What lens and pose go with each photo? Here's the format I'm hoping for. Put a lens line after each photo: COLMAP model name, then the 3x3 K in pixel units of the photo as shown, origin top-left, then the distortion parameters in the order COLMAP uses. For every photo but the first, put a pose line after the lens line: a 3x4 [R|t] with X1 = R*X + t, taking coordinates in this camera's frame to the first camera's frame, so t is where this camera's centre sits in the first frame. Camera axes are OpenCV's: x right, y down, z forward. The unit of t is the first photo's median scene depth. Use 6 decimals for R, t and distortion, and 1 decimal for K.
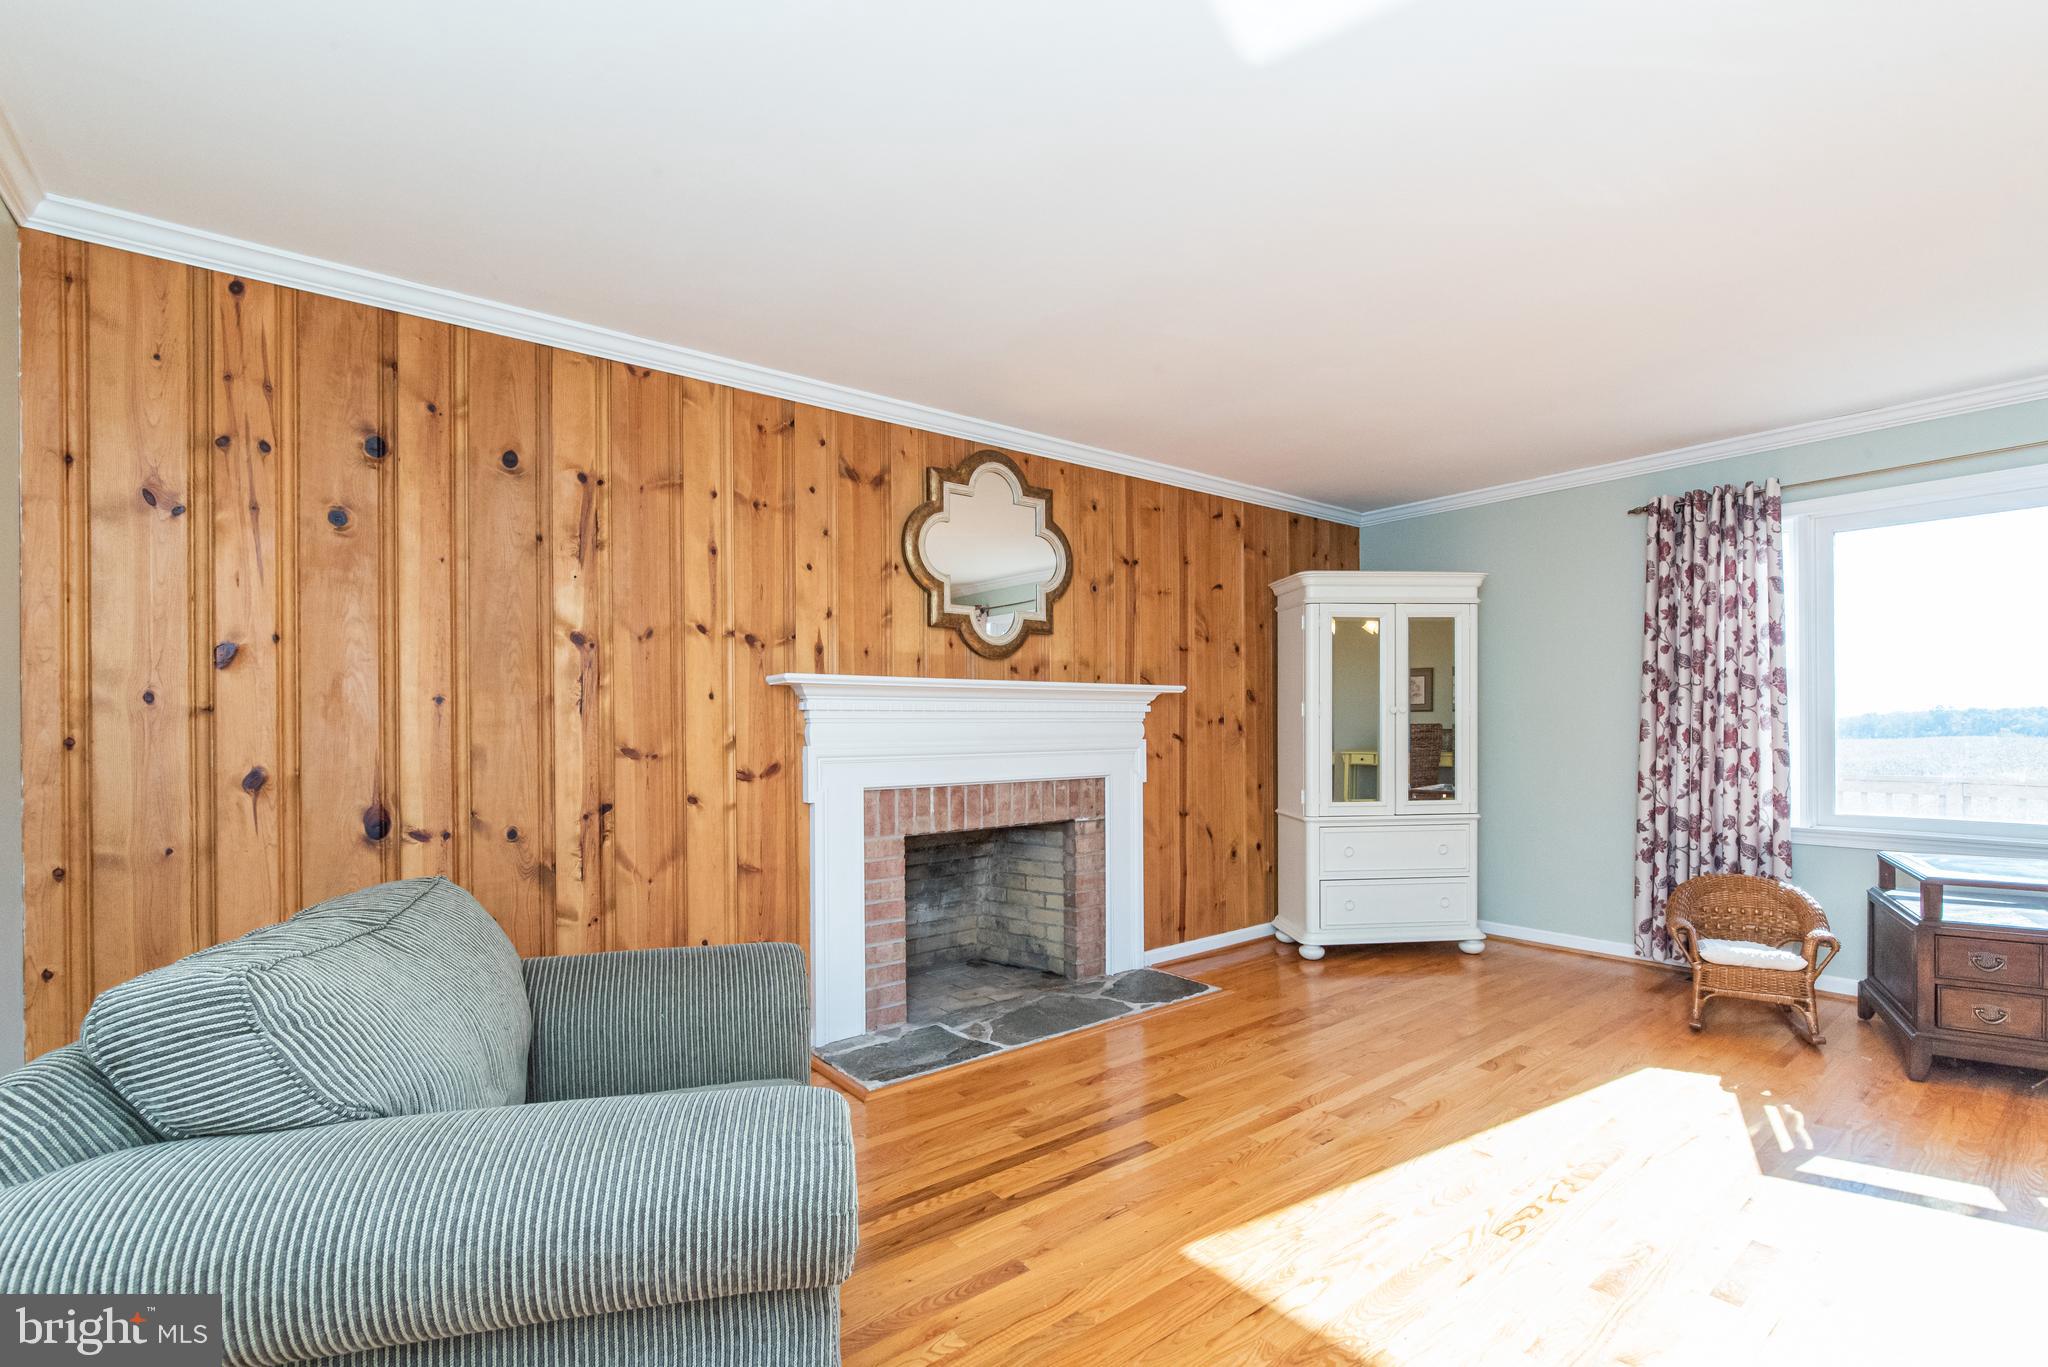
lens RADIAL K [[939.2, 0, 1058.4], [0, 939.2, 716.5], [0, 0, 1]] dist [-0.003236, -0.000545]
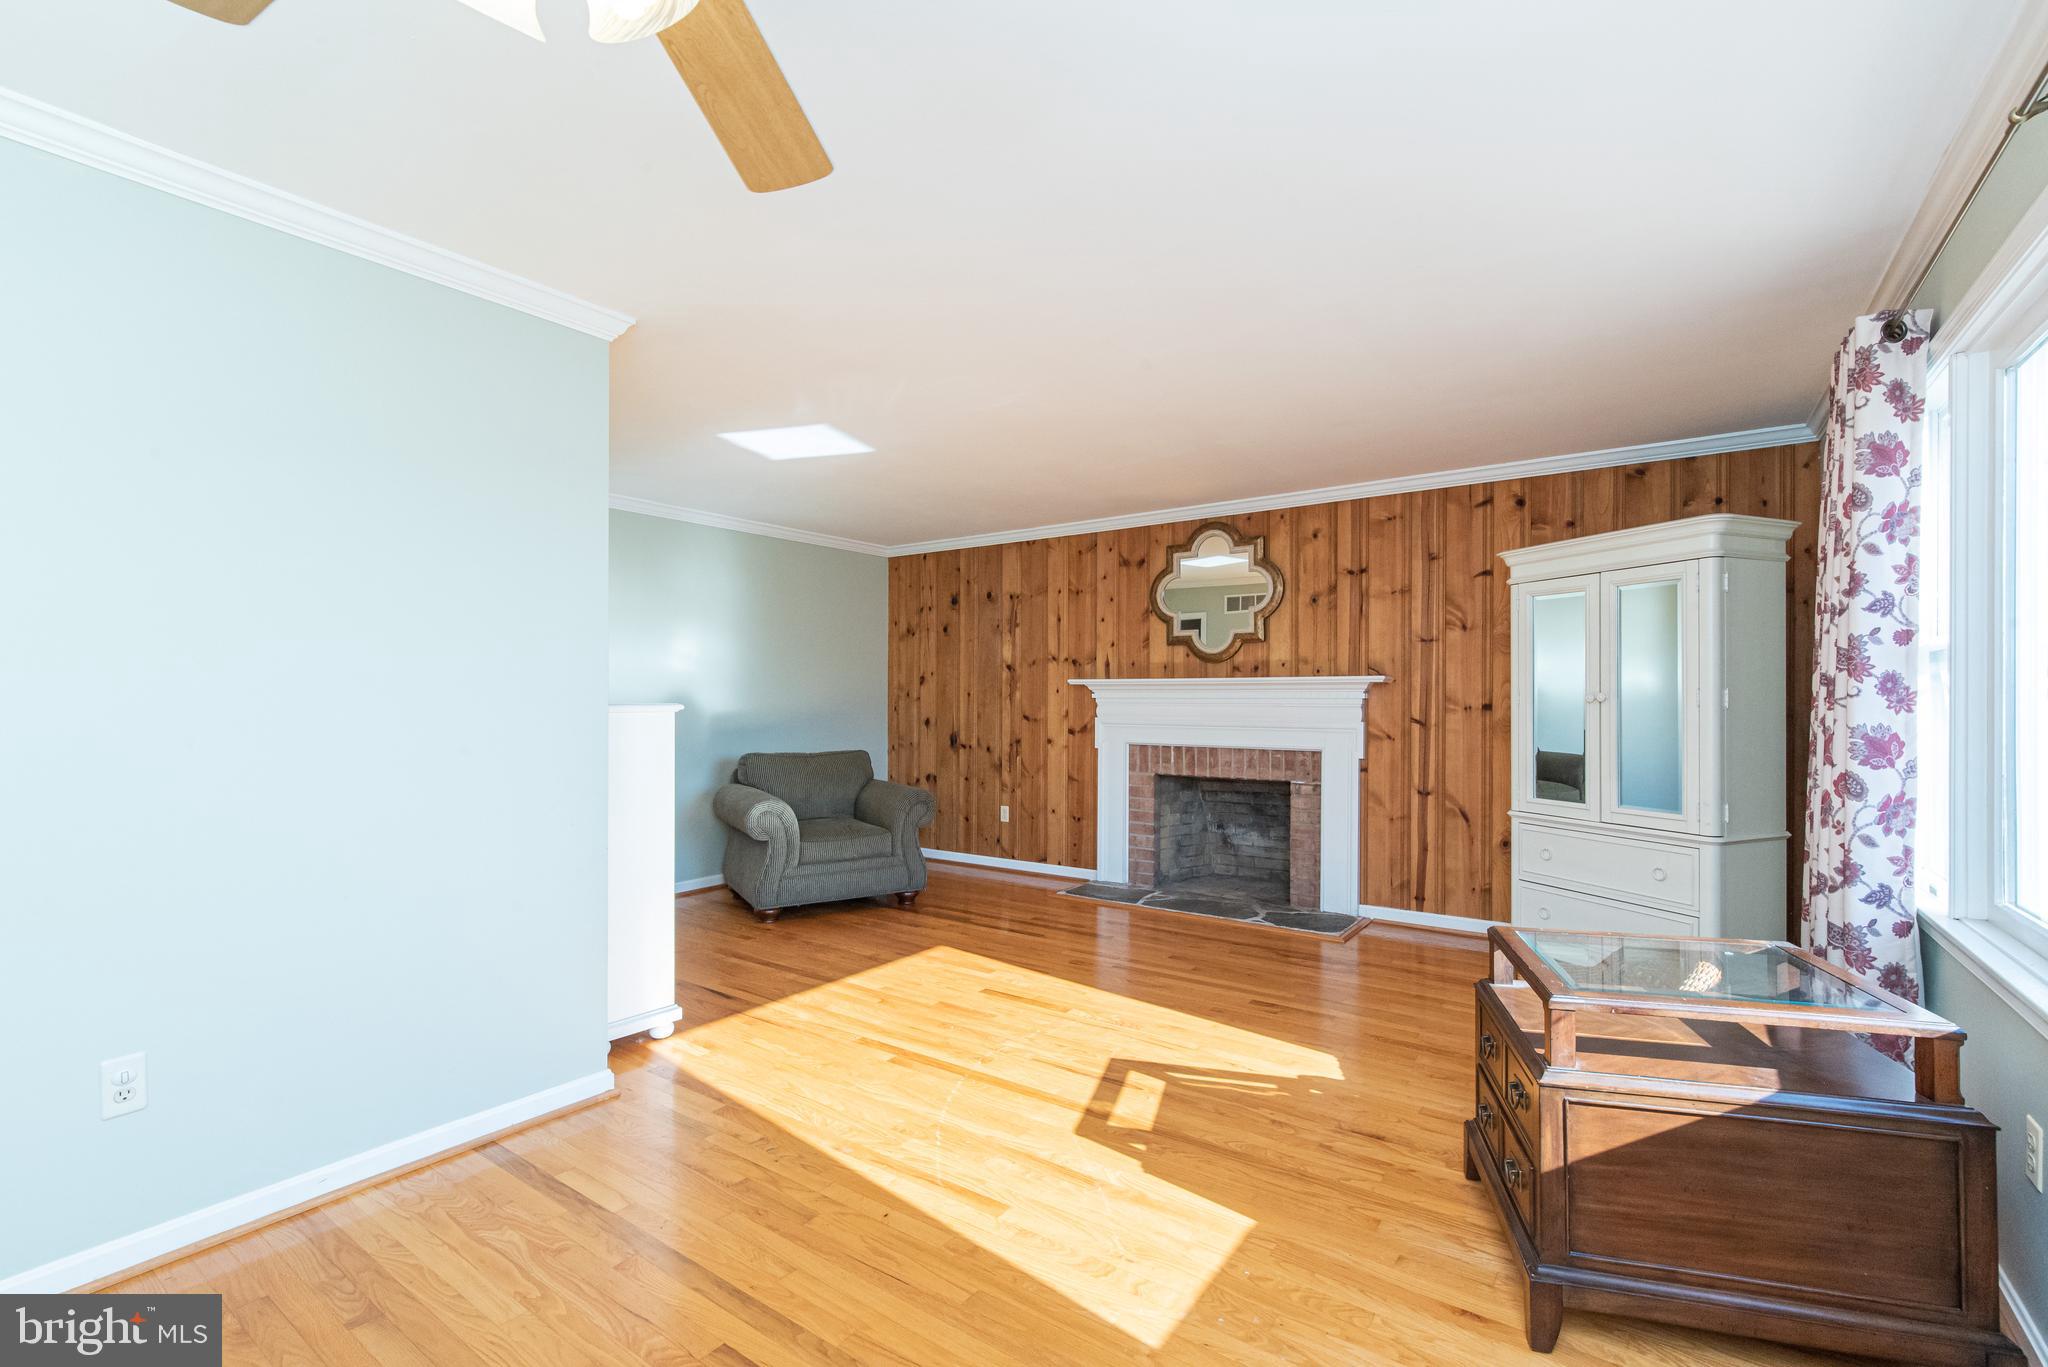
lens RADIAL K [[898.0, 0, 1030.7], [0, 898.0, 693.9], [0, 0, 1]] dist [-0.001193, -0.000558]
pose [[0.261195, -0.001989, -0.965284, 1.179122], [-0.000534, 0.999997, -0.002205, -0.009052], [0.965286, 0.001092, 0.261193, 0.343359]]
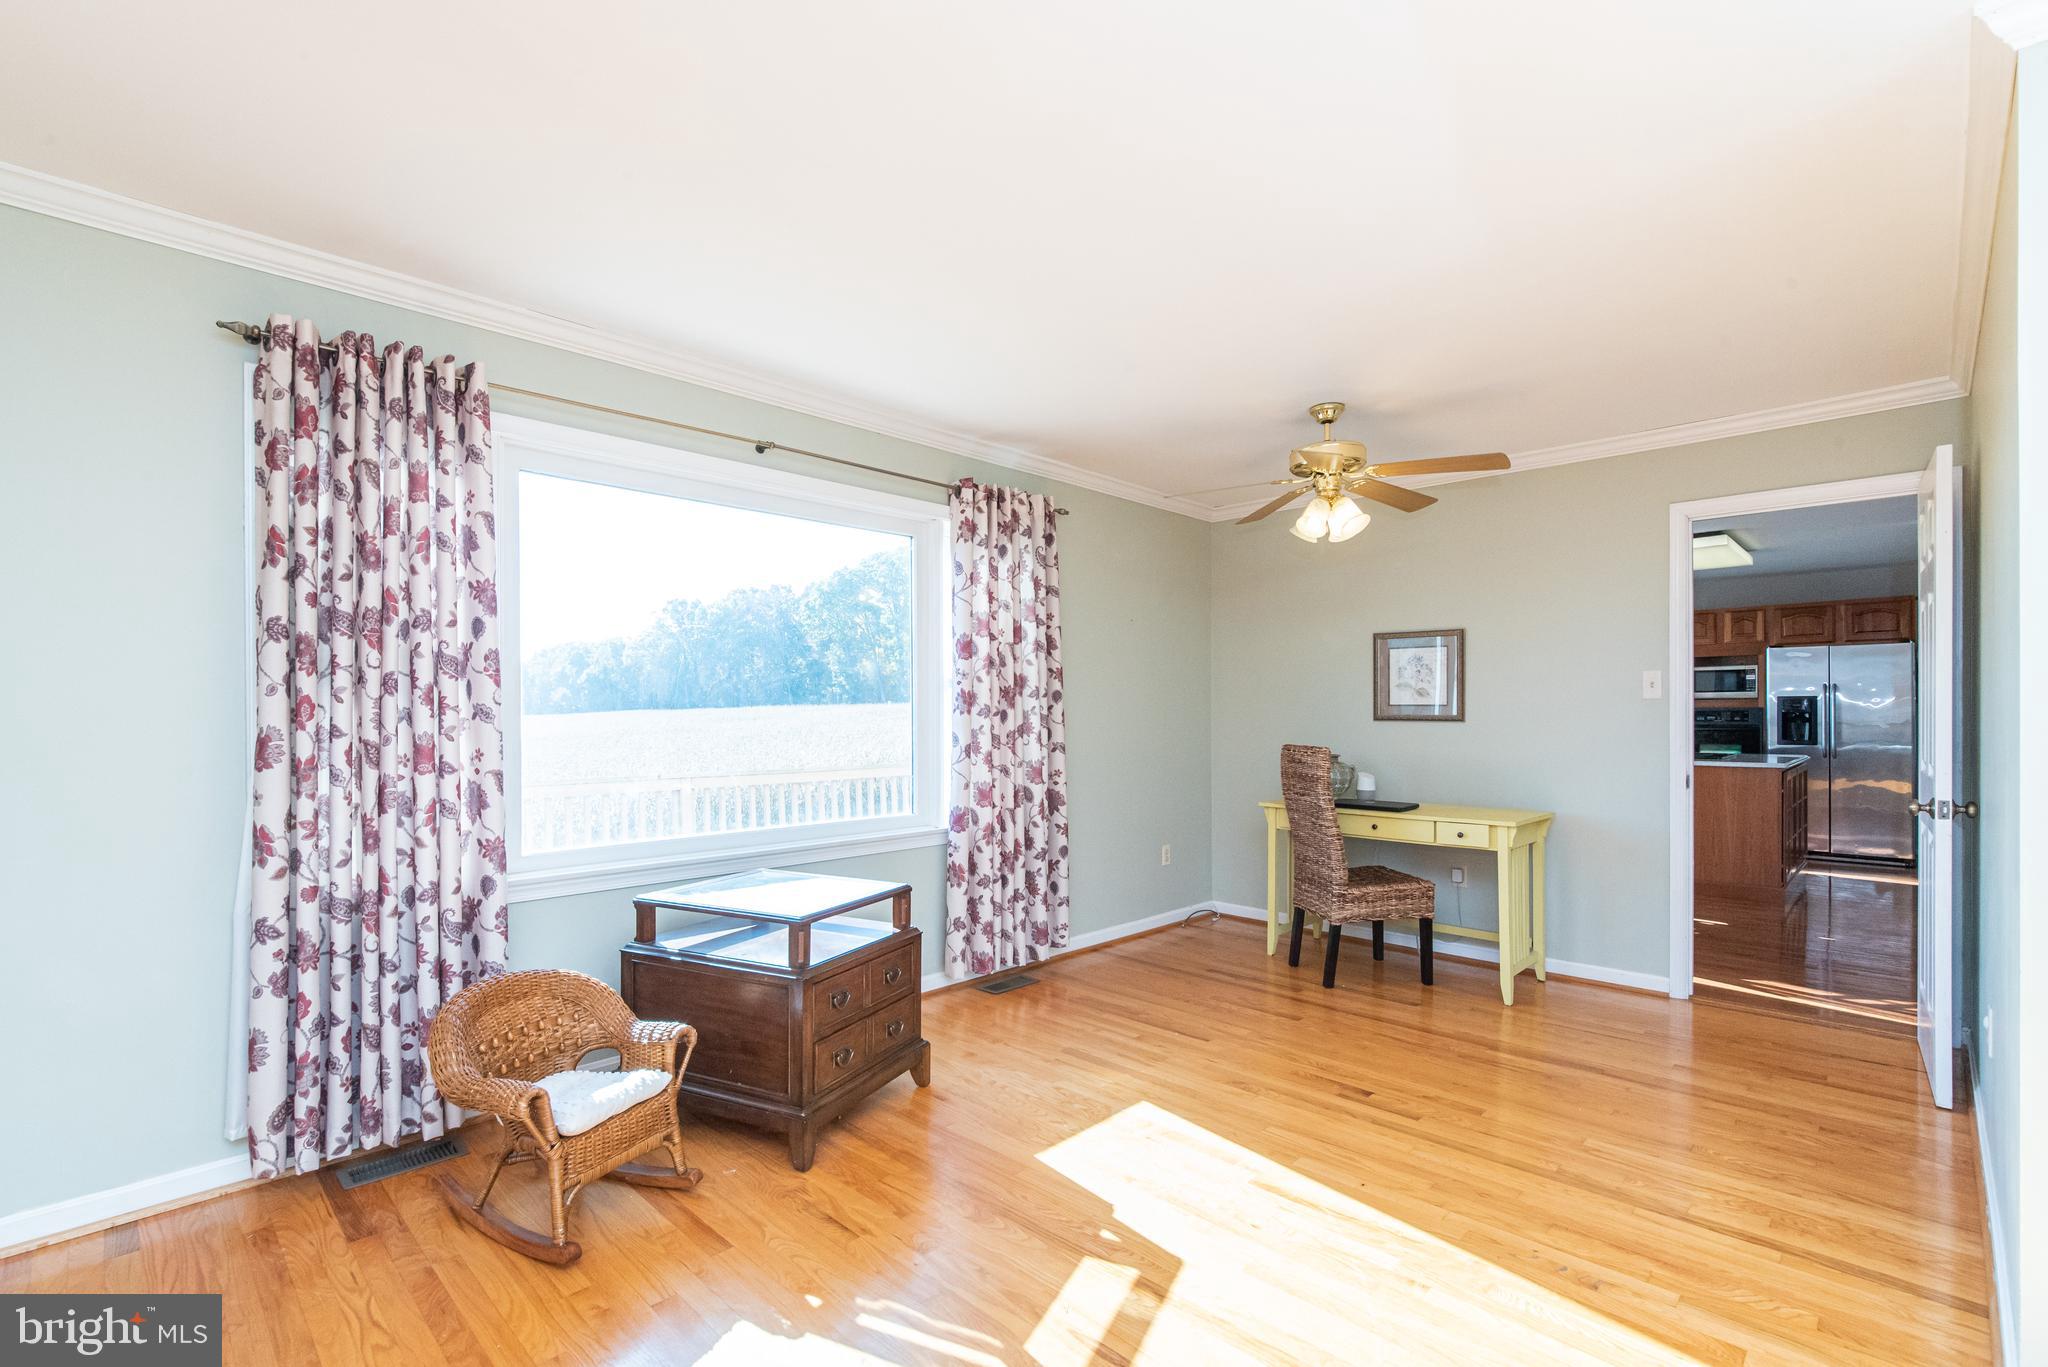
lens RADIAL K [[943.6, 0, 1003.4], [0, 943.6, 719.6], [0, 0, 1]] dist [-0.002760, -0.000437]
pose [[-0.082585, -0.001392, 0.996583, 0.066036], [-0.003271, 0.999994, 0.001125, -0.003480], [-0.996579, -0.003167, -0.082589, 0.682624]]
